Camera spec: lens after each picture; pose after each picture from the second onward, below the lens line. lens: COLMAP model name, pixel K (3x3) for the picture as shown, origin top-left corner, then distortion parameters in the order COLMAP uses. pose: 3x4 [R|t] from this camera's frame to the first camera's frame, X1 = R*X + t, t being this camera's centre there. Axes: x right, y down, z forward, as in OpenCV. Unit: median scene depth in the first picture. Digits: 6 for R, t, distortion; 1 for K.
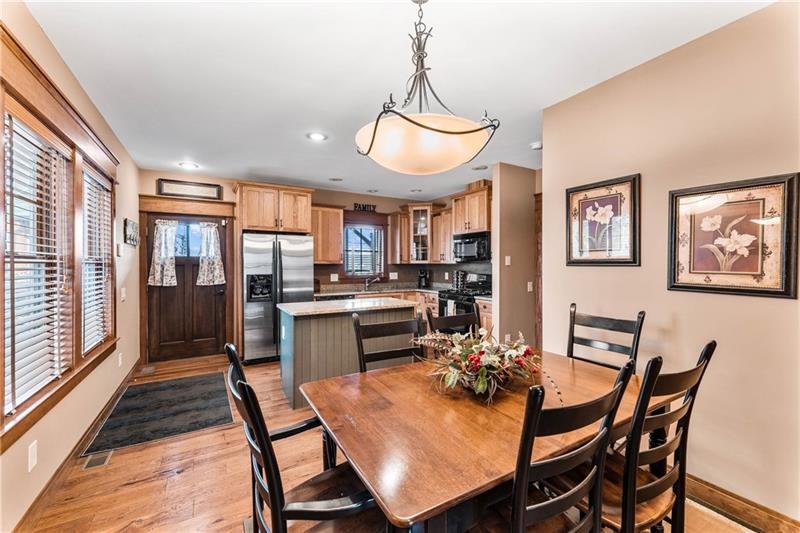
lens RADIAL K [[324.7, 0, 401.4], [0, 324.7, 269.5], [0, 0, 1]] dist [-0.001899, -0.000223]
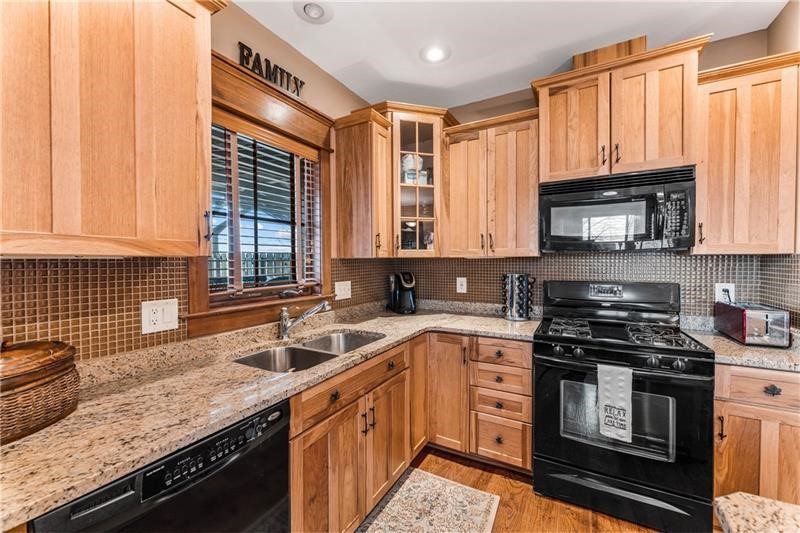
lens RADIAL K [[324.7, 0, 397.7], [0, 324.7, 267.7], [0, 0, 1]] dist [-0.001899, -0.000223]
pose [[0.869735, -0.014629, 0.493301, -0.200638], [0.011796, 0.999891, 0.008855, -0.011415], [-0.493377, -0.001883, 0.869813, 0.829293]]
